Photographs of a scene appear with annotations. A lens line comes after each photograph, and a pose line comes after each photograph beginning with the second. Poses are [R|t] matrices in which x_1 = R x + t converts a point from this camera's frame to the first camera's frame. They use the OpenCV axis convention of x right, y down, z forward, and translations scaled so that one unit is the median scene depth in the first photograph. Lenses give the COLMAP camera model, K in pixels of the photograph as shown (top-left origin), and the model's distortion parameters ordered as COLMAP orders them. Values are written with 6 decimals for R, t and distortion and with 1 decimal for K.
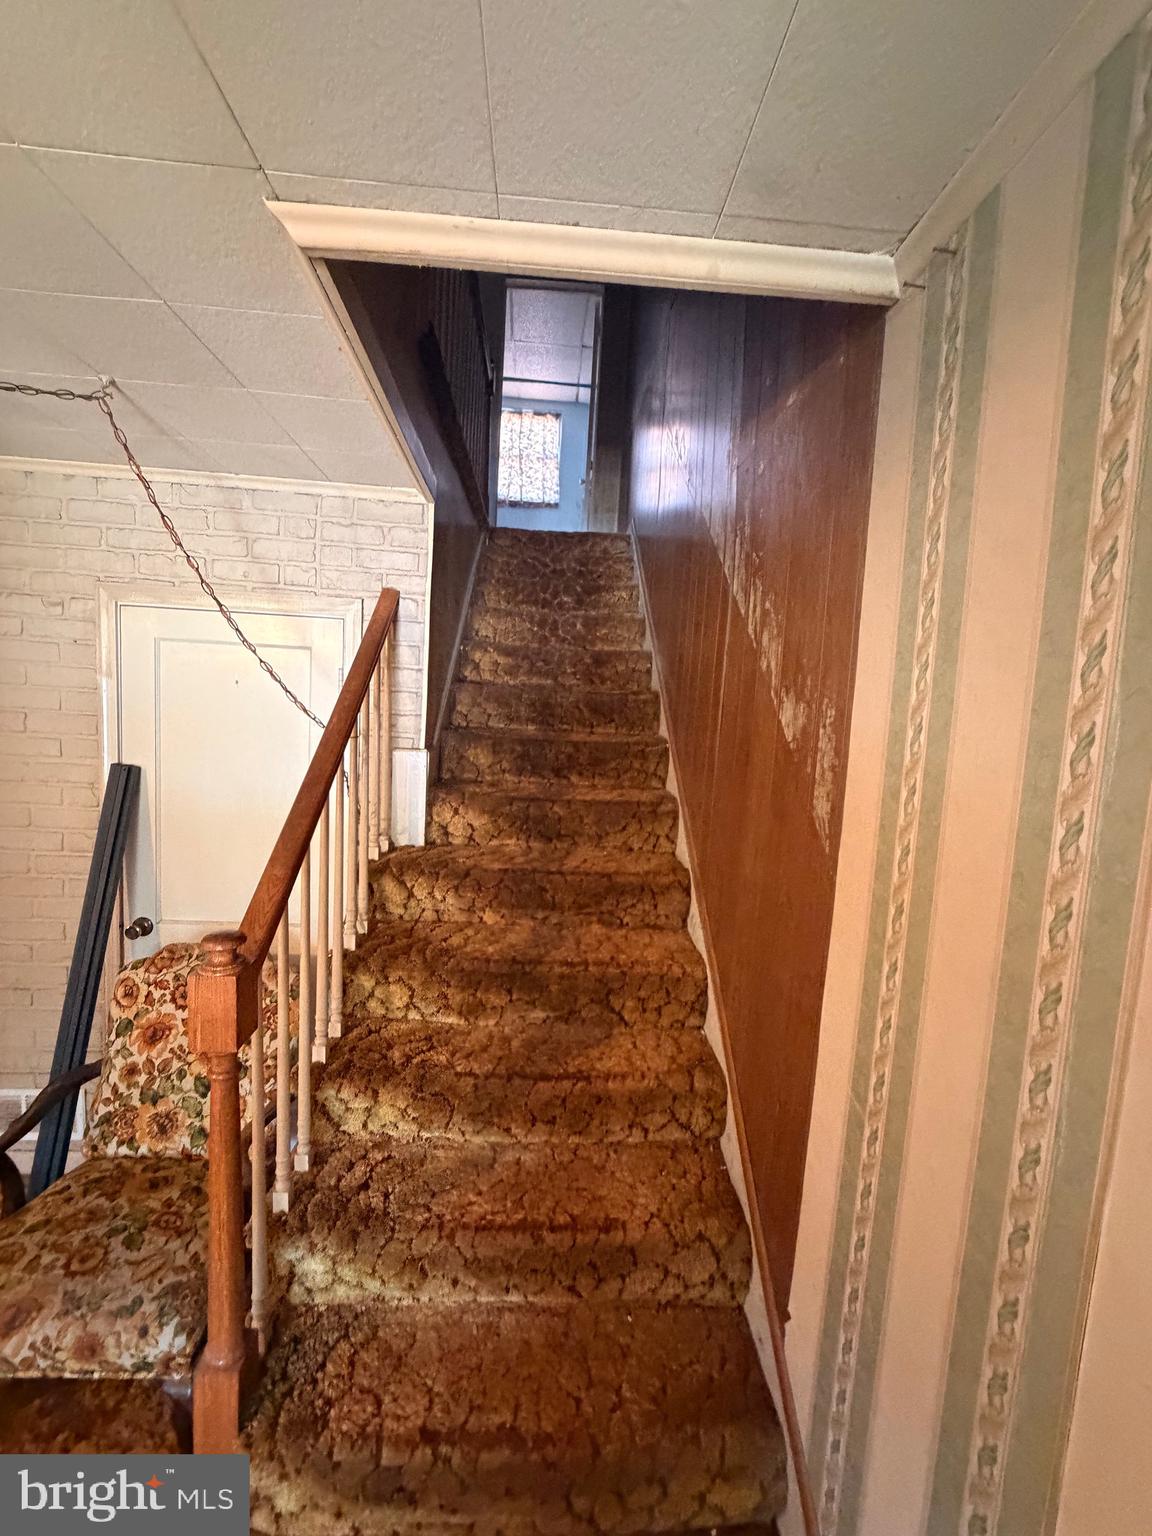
lens RADIAL K [[619.0, 0, 577.7], [0, 619.0, 770.5], [0, 0, 1]] dist [-0.001330, -0.000226]
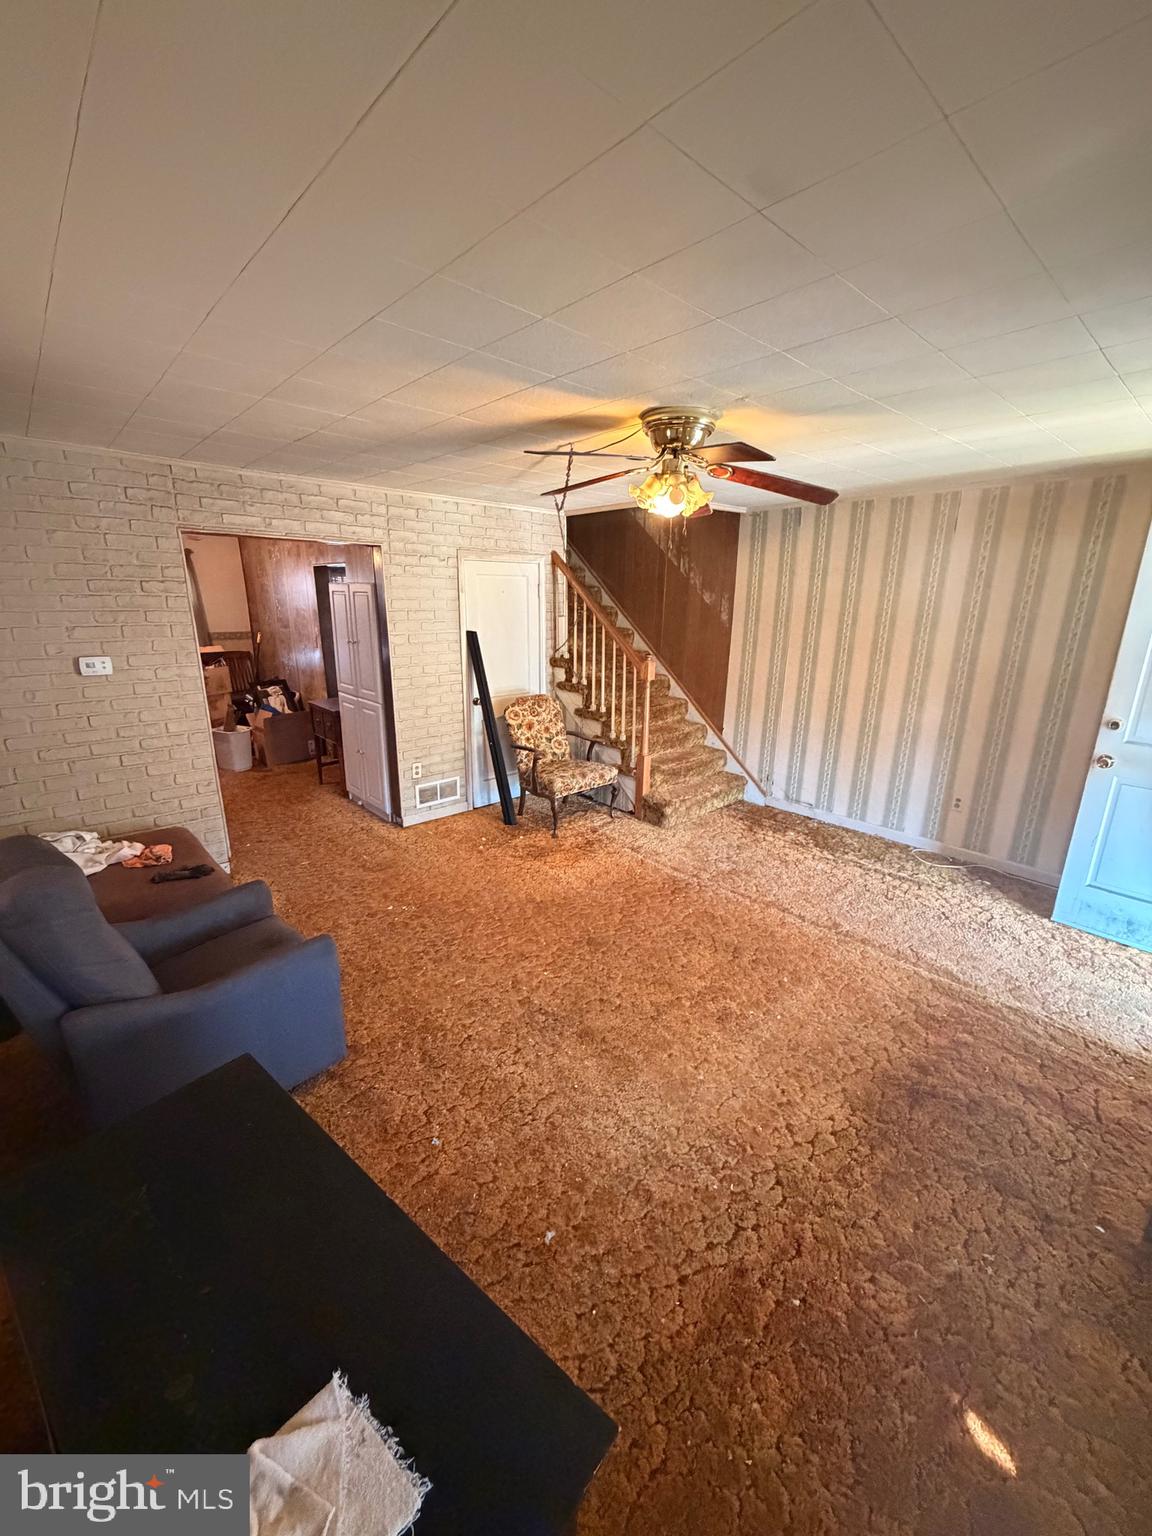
lens RADIAL K [[619.0, 0, 572.6], [0, 619.0, 768.1], [0, 0, 1]] dist [-0.001330, -0.000226]
pose [[0.787899, -0.213362, 0.577660, -2.176956], [0.090106, 0.967907, 0.234602, -0.026918], [-0.609176, -0.132792, 0.781838, -1.312371]]
